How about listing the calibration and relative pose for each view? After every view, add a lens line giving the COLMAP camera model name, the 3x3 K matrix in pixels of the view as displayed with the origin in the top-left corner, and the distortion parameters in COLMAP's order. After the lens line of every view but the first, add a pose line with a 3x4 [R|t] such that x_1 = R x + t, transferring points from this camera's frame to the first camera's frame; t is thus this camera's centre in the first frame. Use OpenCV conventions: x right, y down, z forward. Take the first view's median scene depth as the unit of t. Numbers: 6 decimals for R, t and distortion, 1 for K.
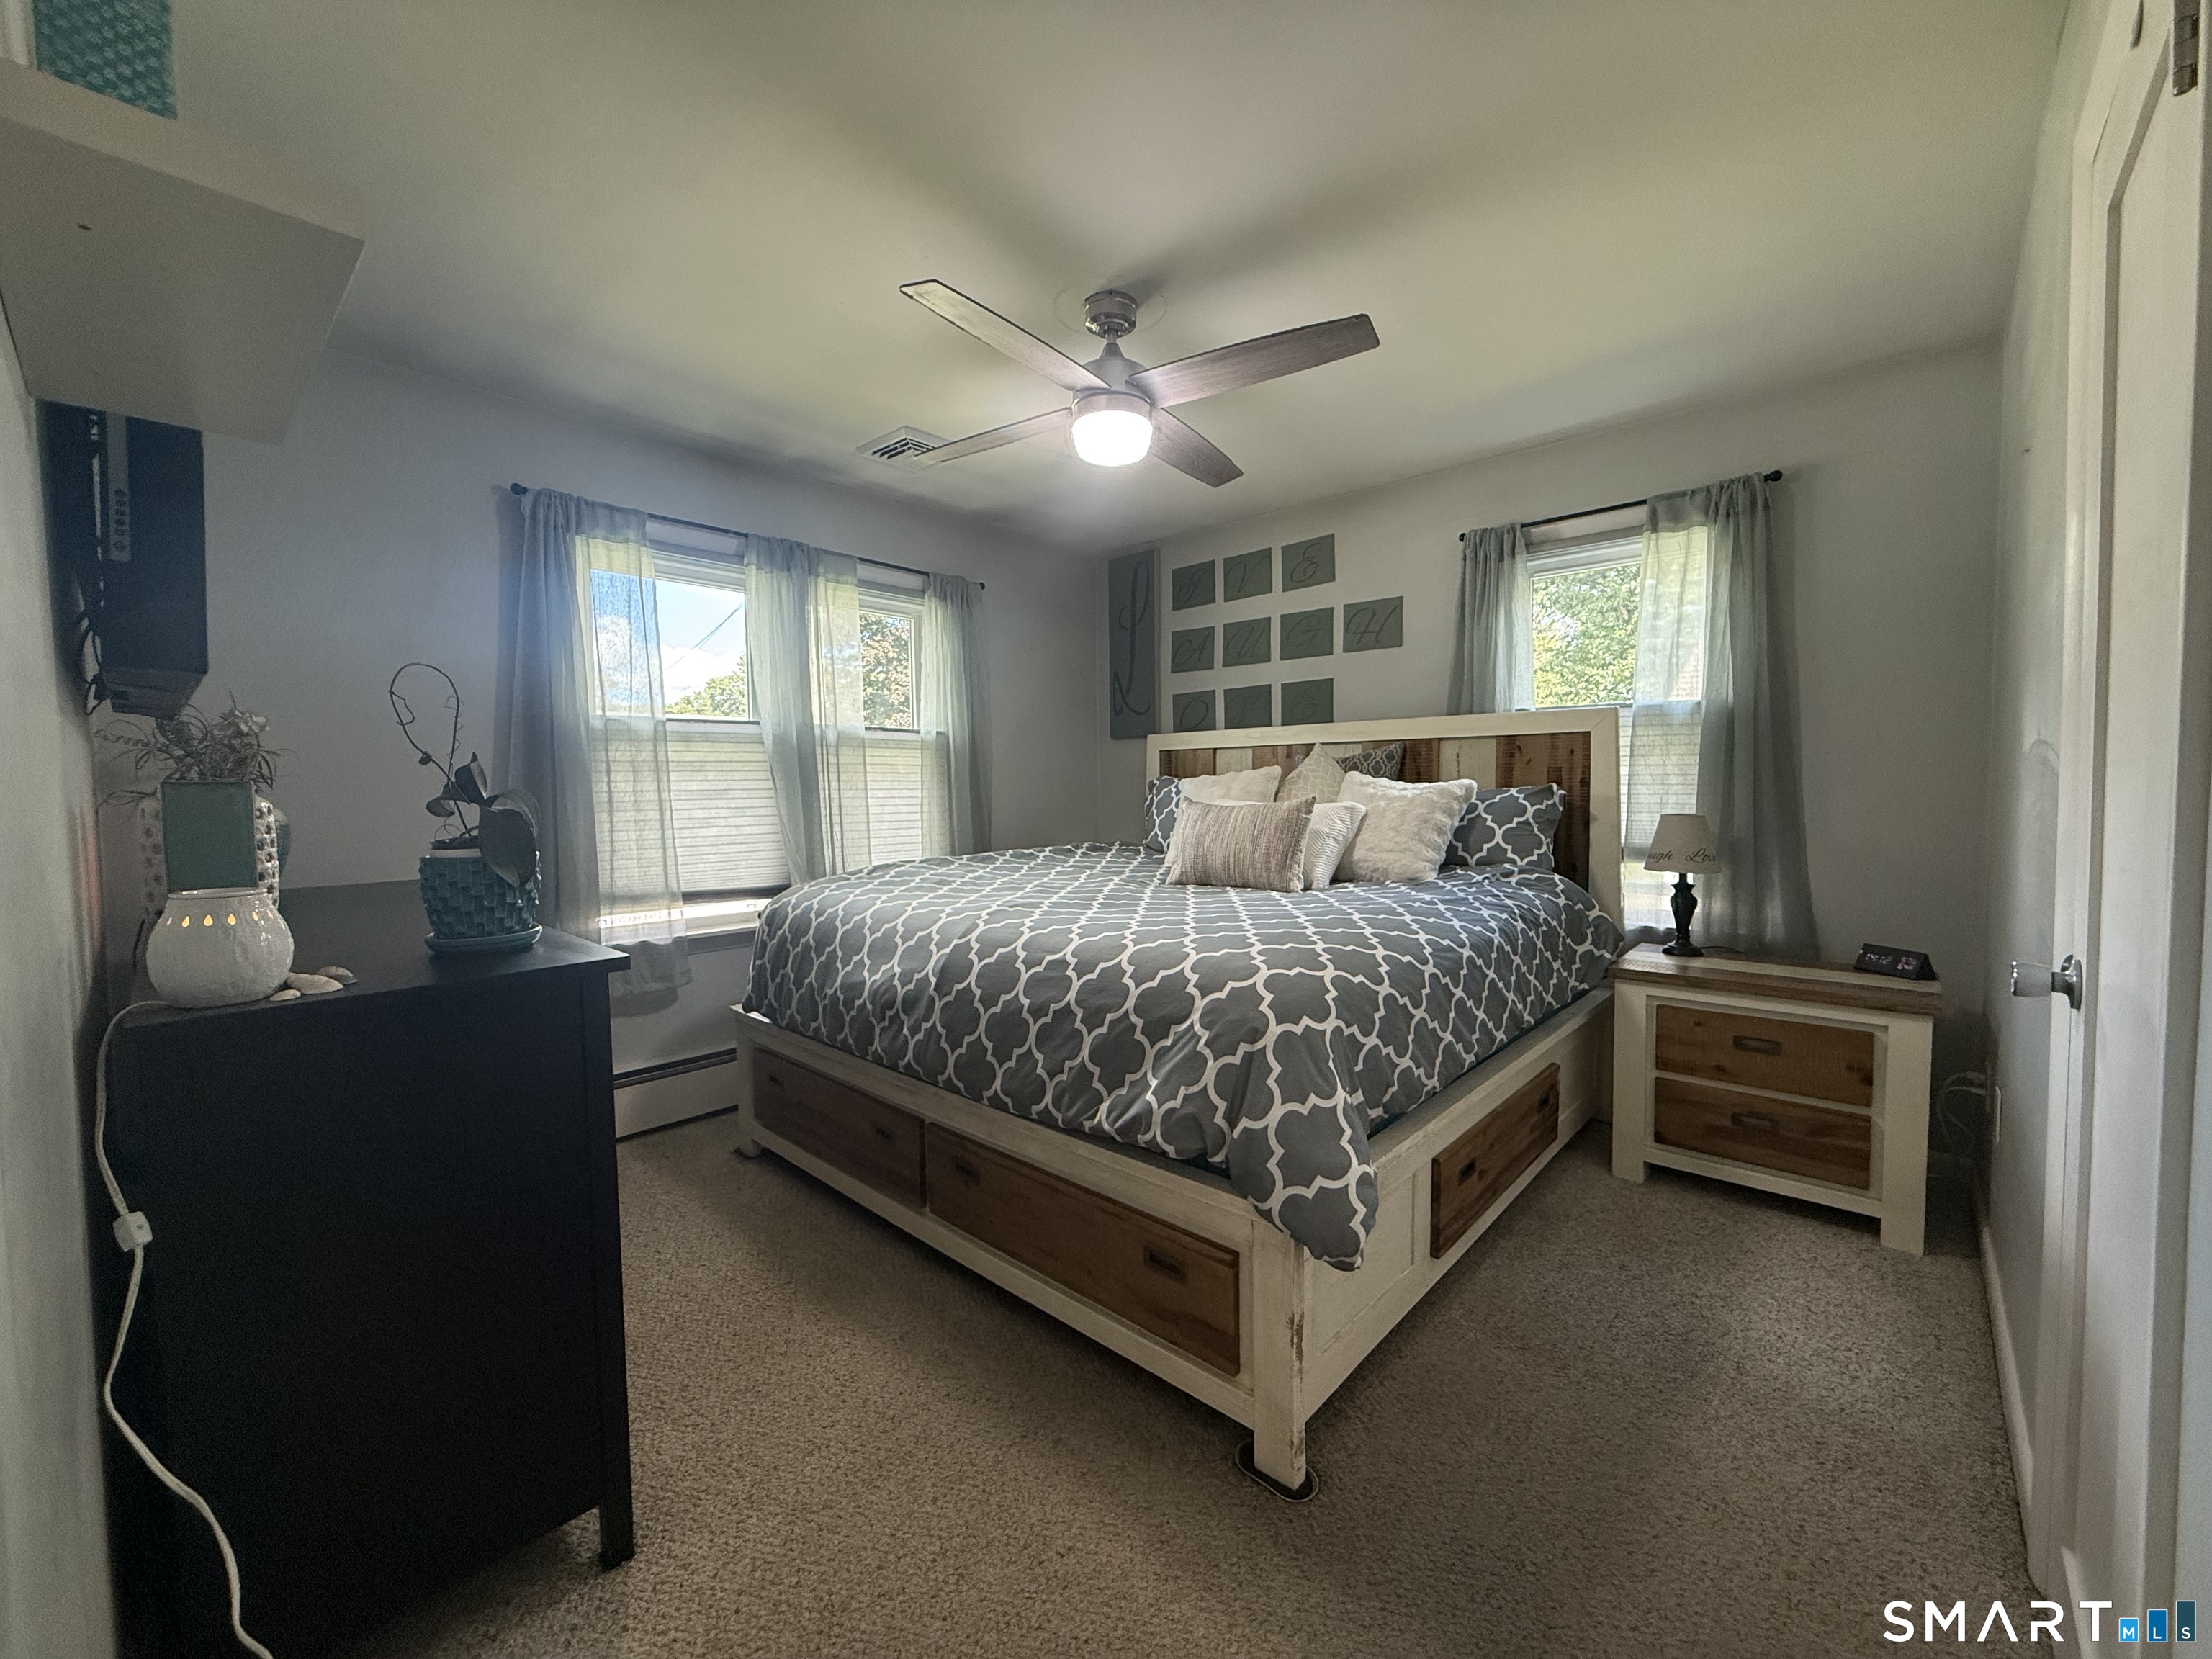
lens RADIAL K [[881.8, 0, 1101.1], [0, 881.8, 830.2], [0, 0, 1]] dist [0.000190, -0.000163]
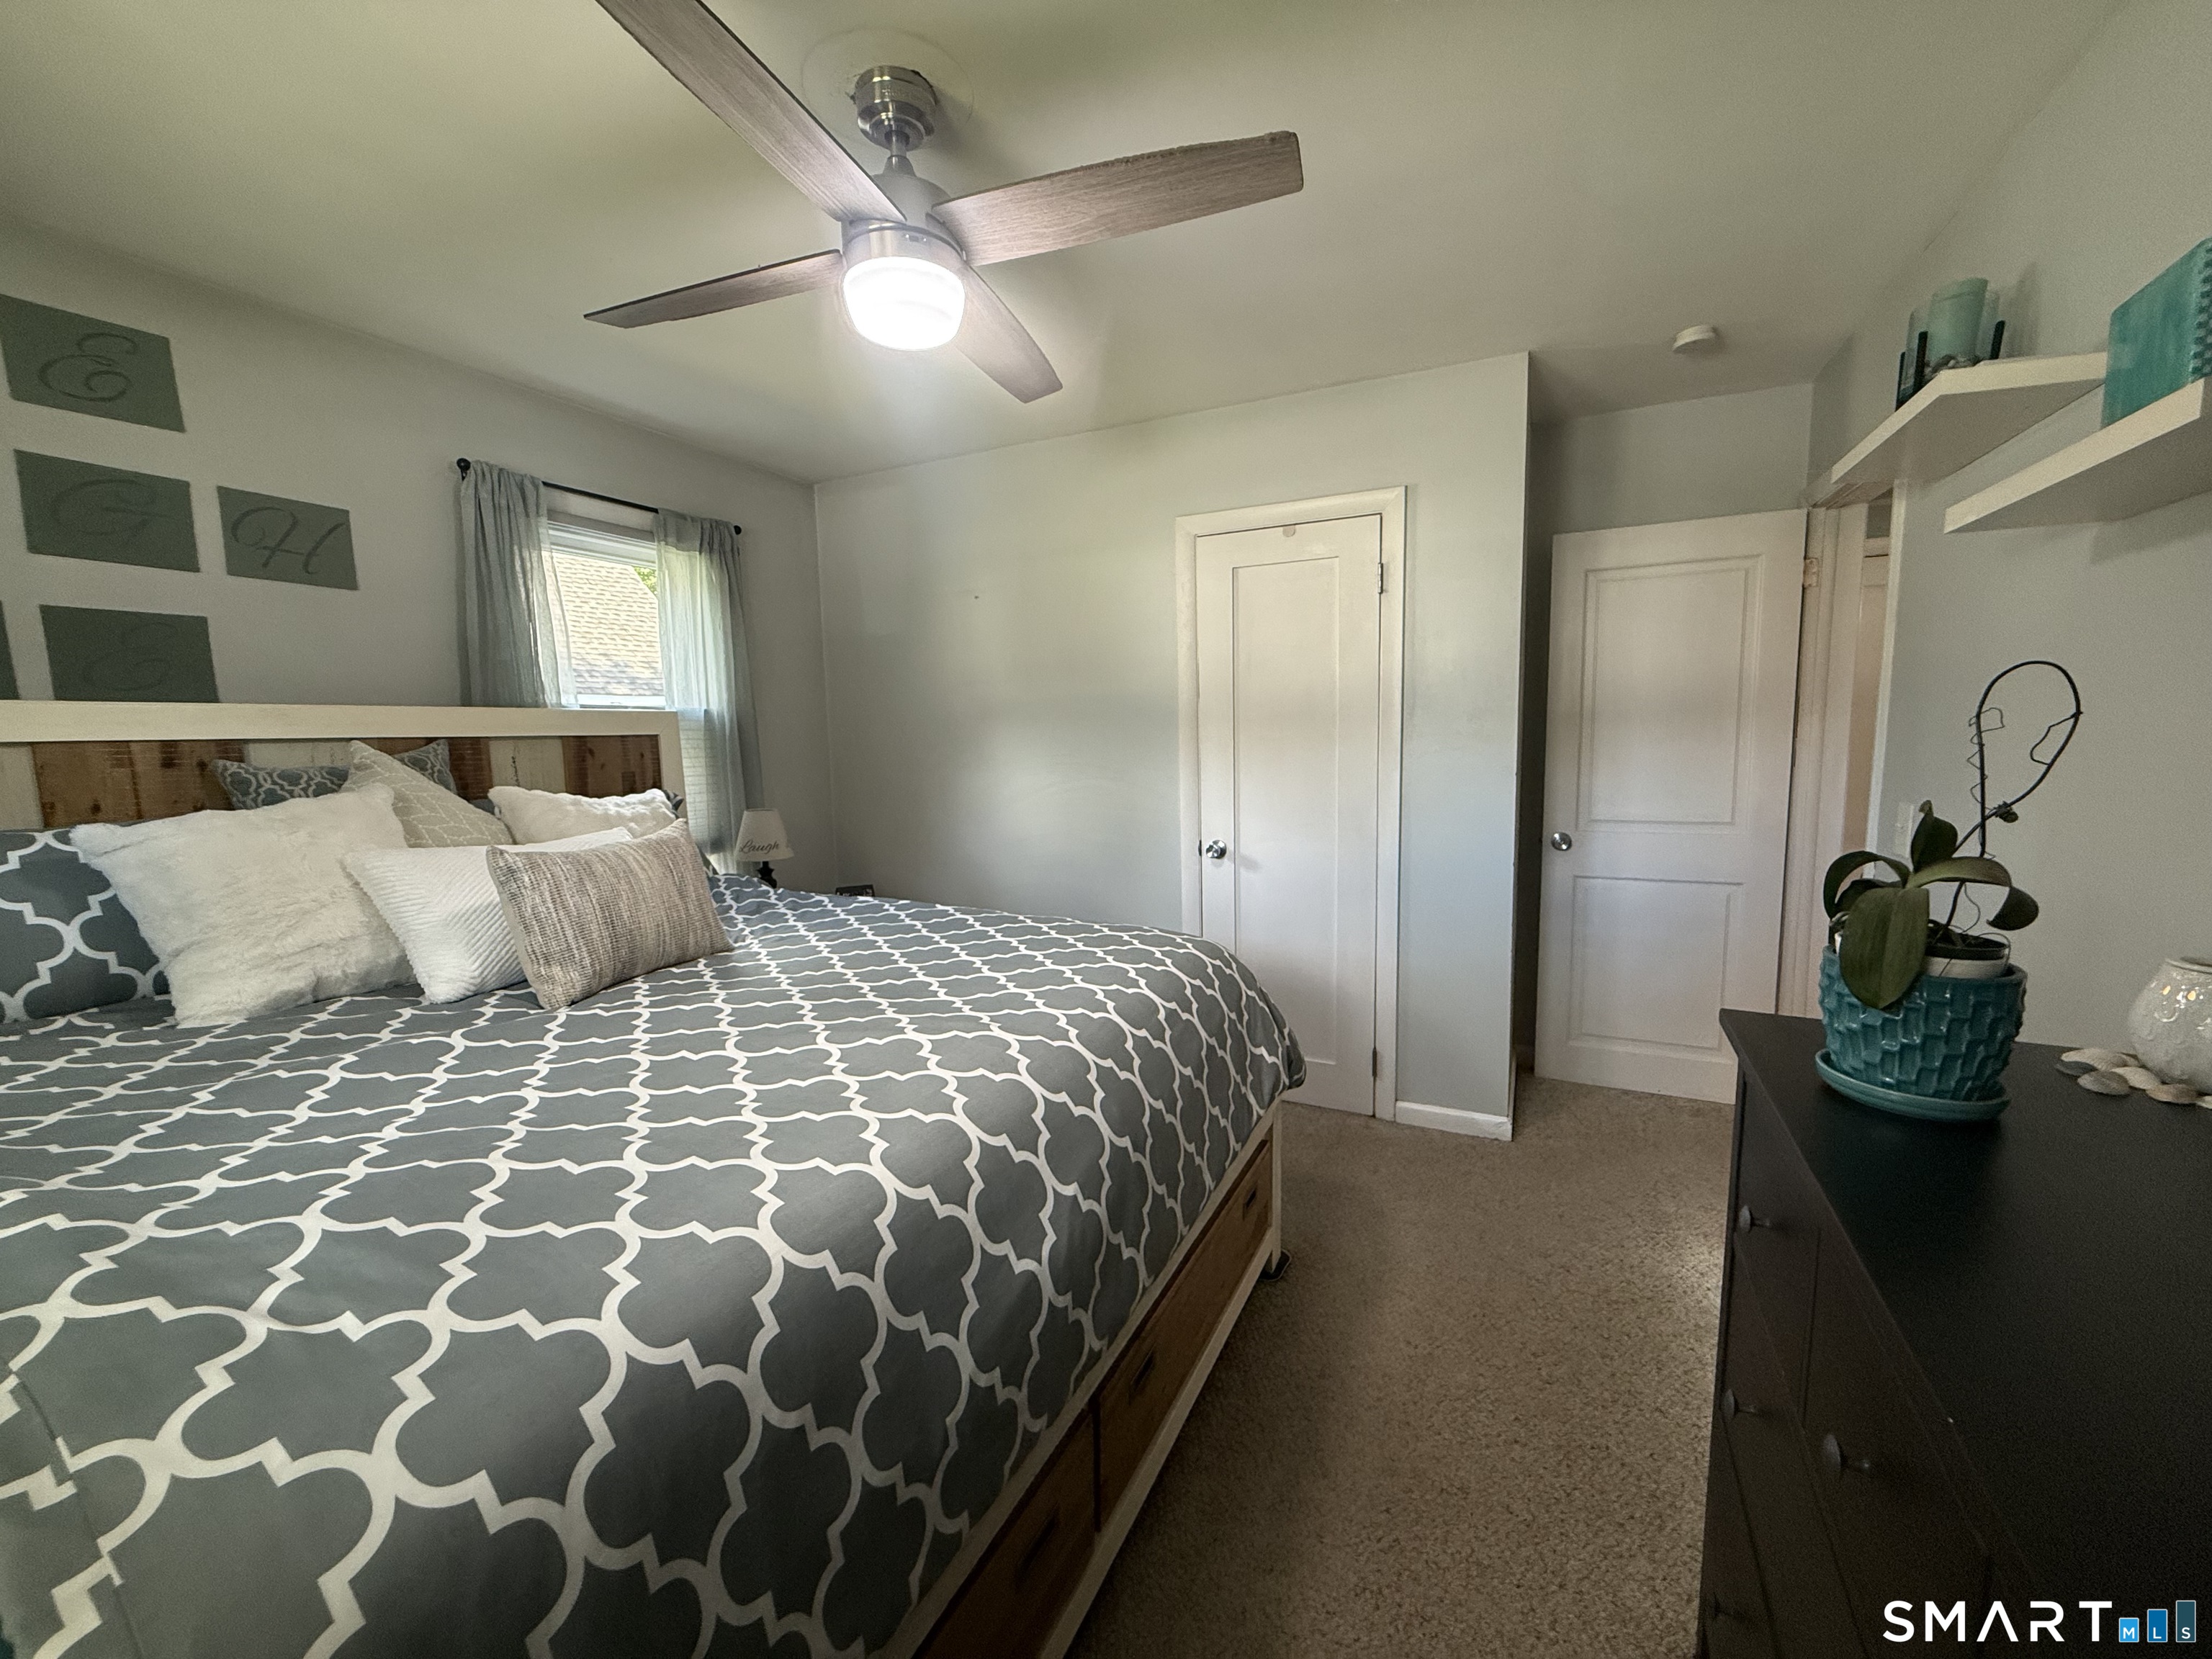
lens RADIAL K [[881.8, 0, 1101.1], [0, 881.8, 830.2], [0, 0, 1]] dist [0.000190, -0.000163]
pose [[-0.279131, -0.077810, 0.957095, -0.479420], [0.082827, 0.991046, 0.104726, -0.064898], [-0.956674, 0.108506, -0.270187, 0.749224]]
